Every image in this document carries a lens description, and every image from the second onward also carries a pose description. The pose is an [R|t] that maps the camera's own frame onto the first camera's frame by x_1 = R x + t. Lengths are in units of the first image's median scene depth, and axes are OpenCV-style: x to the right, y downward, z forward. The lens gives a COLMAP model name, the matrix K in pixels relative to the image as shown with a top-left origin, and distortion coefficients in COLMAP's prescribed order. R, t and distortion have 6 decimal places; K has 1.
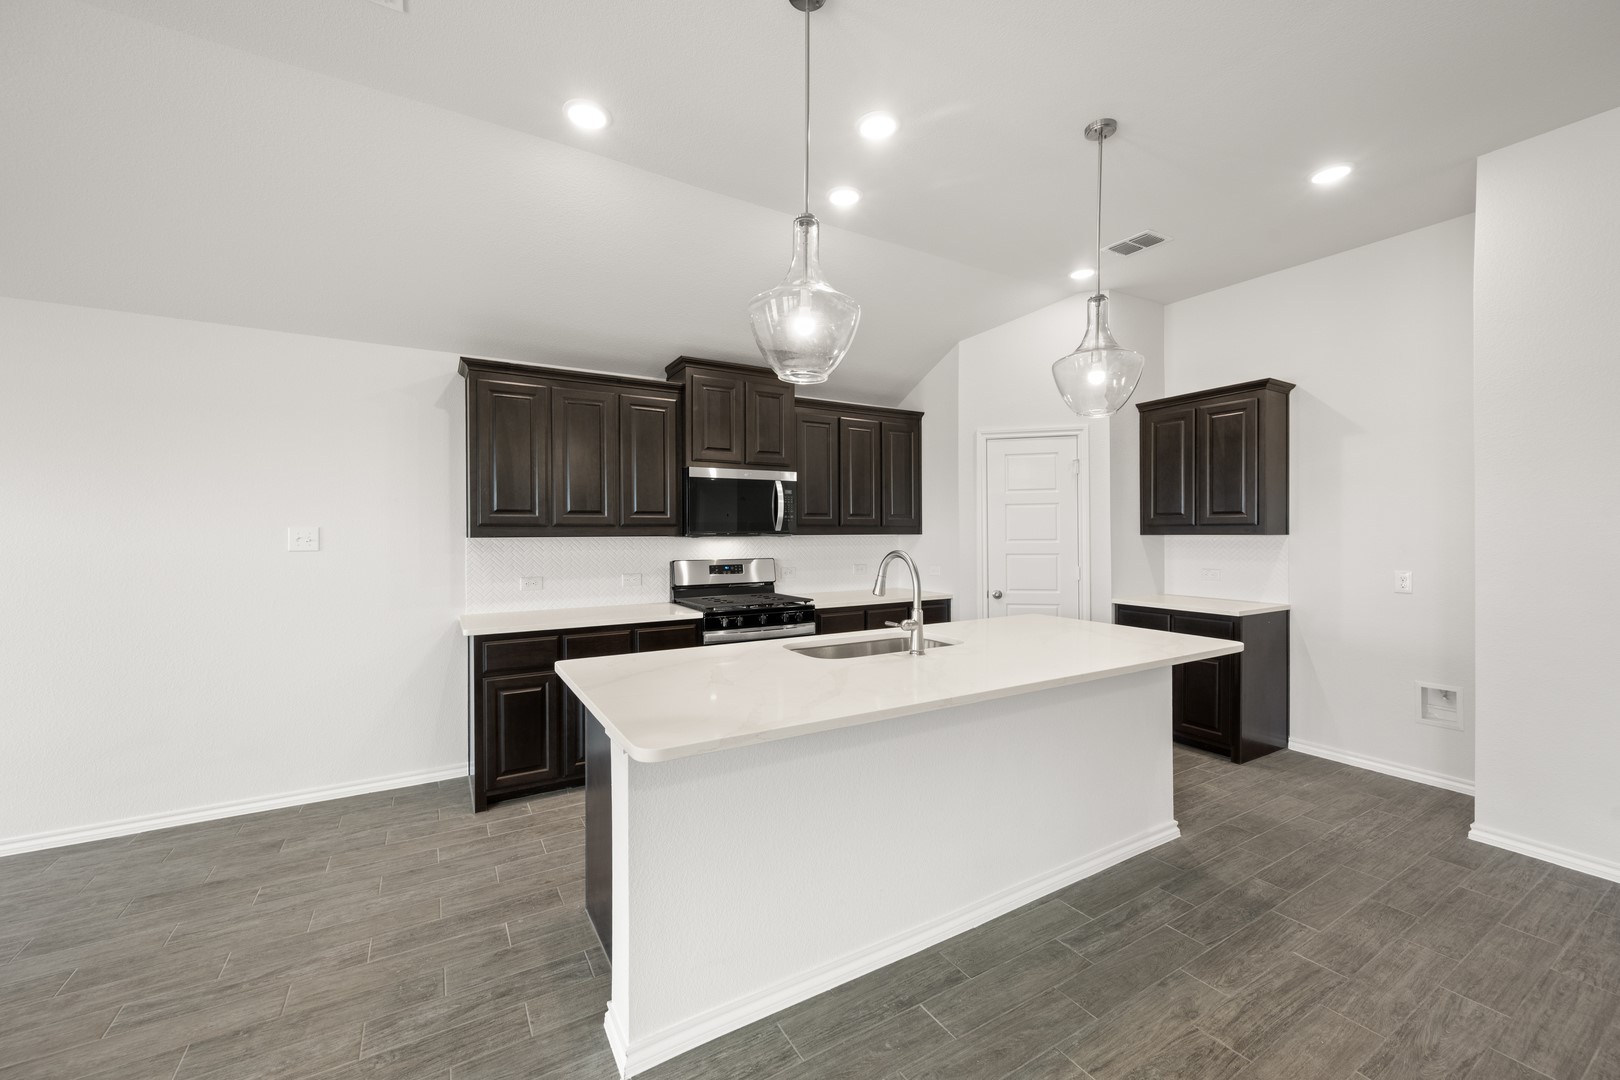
lens RADIAL K [[636.9, 0, 816.4], [0, 636.9, 538.0], [0, 0, 1]] dist [-0.000657, 0.000382]
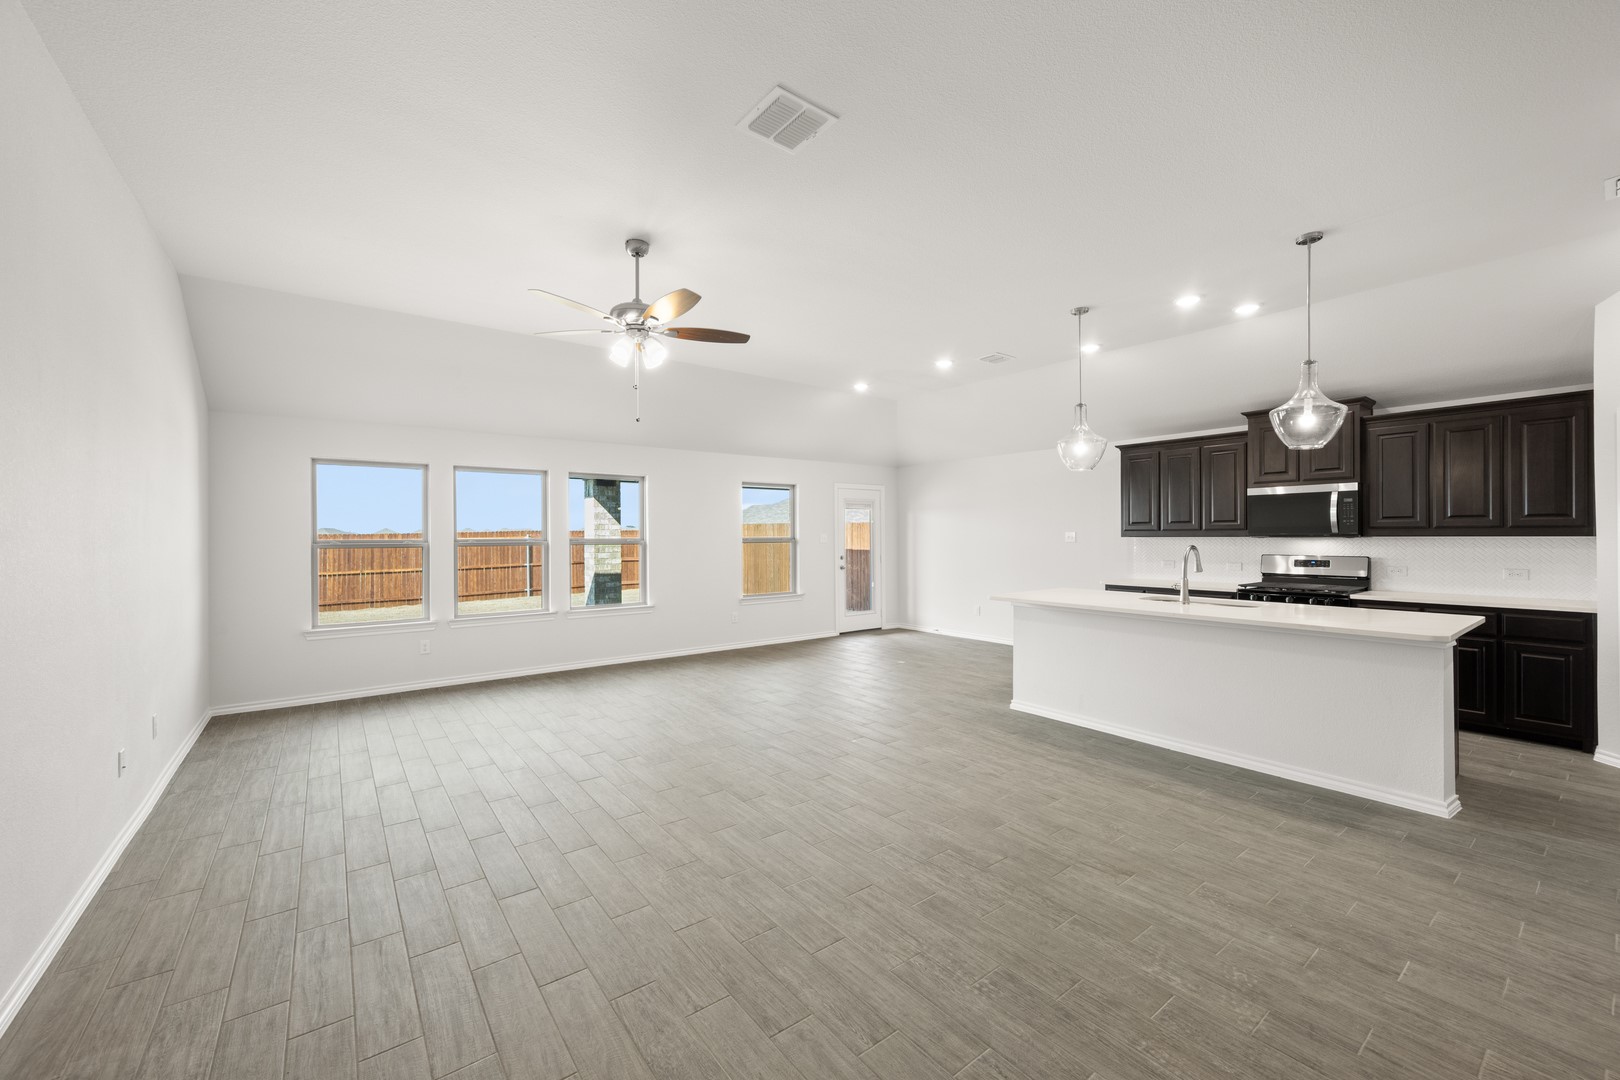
lens RADIAL K [[636.9, 0, 810.6], [0, 636.9, 536.4], [0, 0, 1]] dist [-0.000657, 0.000382]
pose [[0.108817, 0.002718, -0.994058, 1.420135], [-0.005236, 0.999984, 0.002161, -0.002815], [0.994048, 0.004970, 0.108829, -0.173032]]
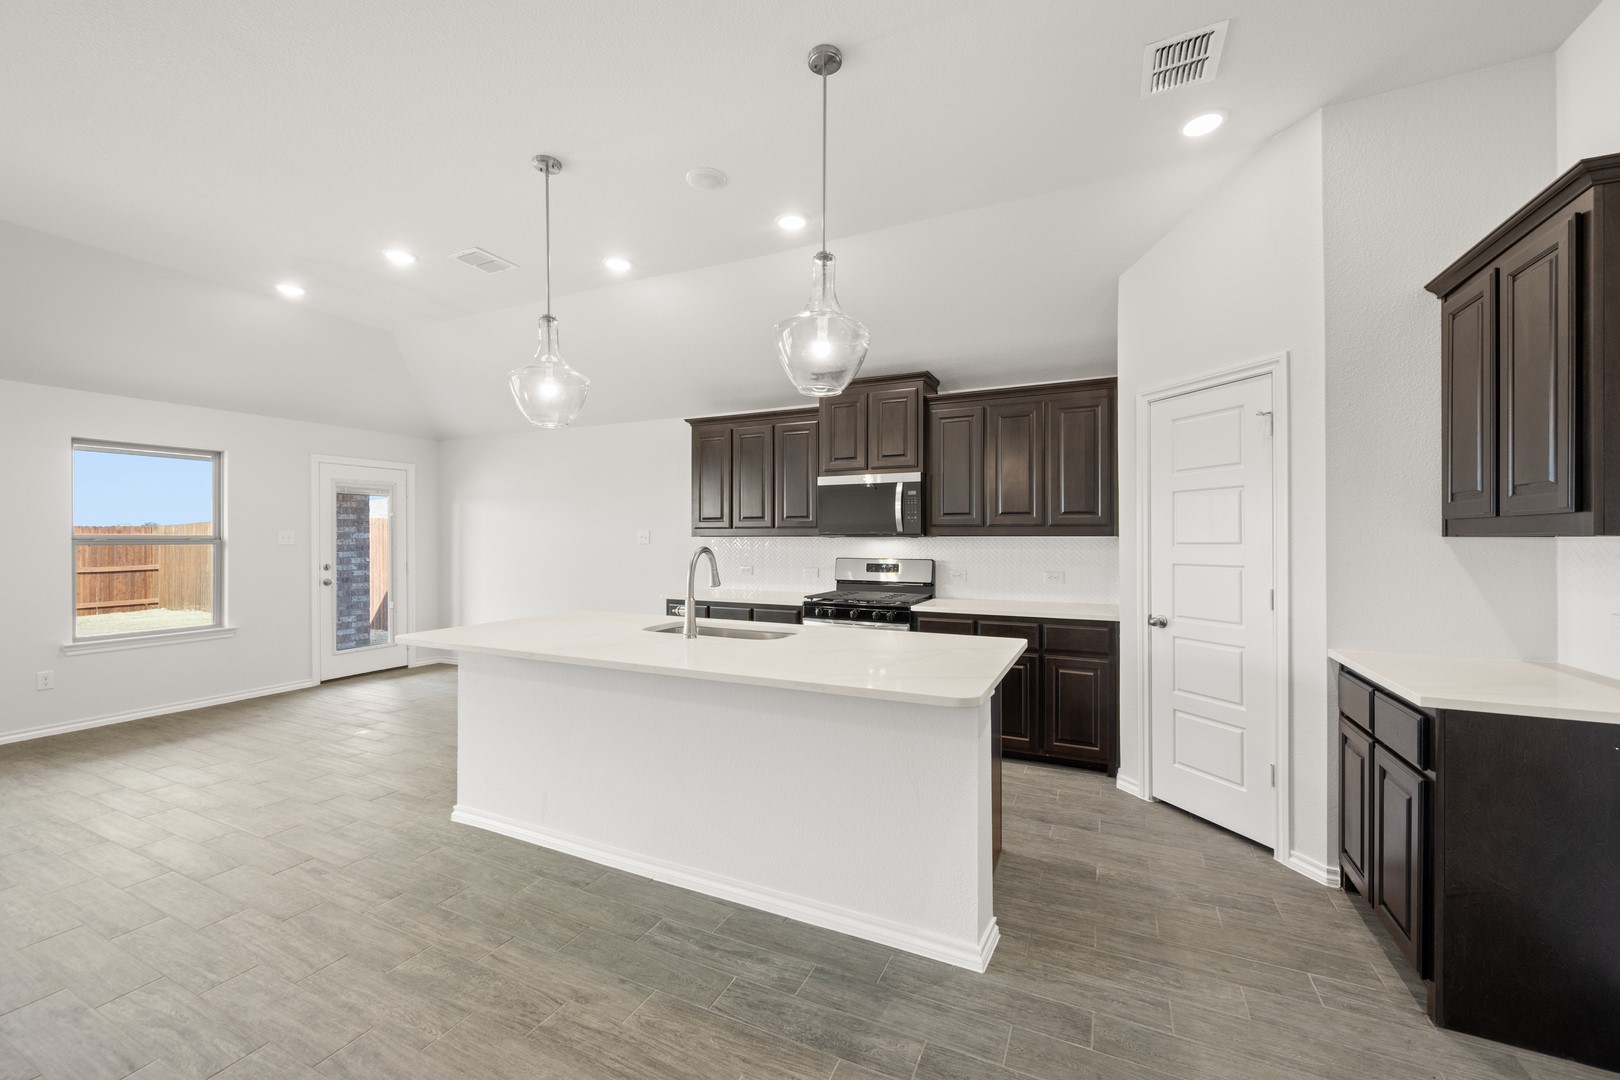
lens RADIAL K [[636.9, 0, 812.3], [0, 636.9, 540.2], [0, 0, 1]] dist [-0.000657, 0.000382]
pose [[0.555351, 0.006022, -0.831594, 0.970527], [-0.008650, 0.999962, 0.001465, 0.002607], [0.831571, 0.006379, 0.555382, 0.434084]]
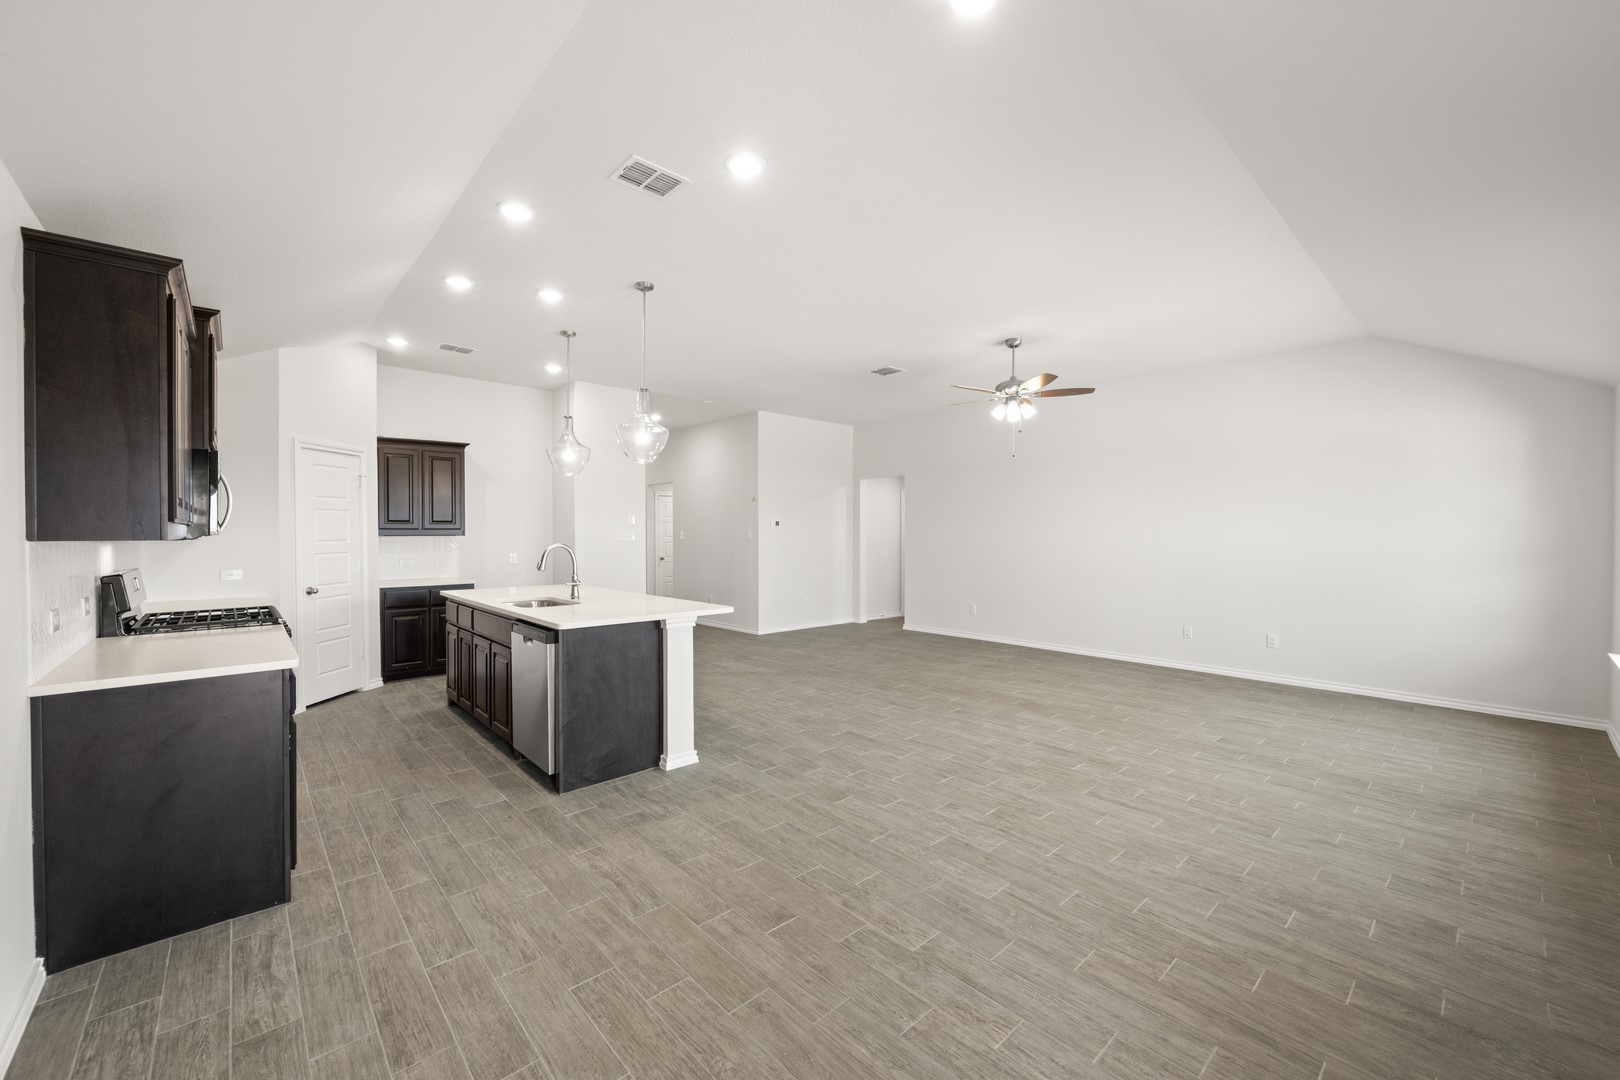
lens RADIAL K [[636.9, 0, 810.2], [0, 636.9, 535.3], [0, 0, 1]] dist [-0.000657, 0.000382]
pose [[-0.192873, -0.000639, 0.981224, -1.425594], [0.010134, 0.999945, 0.002643, -0.001711], [-0.981171, 0.010453, -0.192856, 0.541948]]
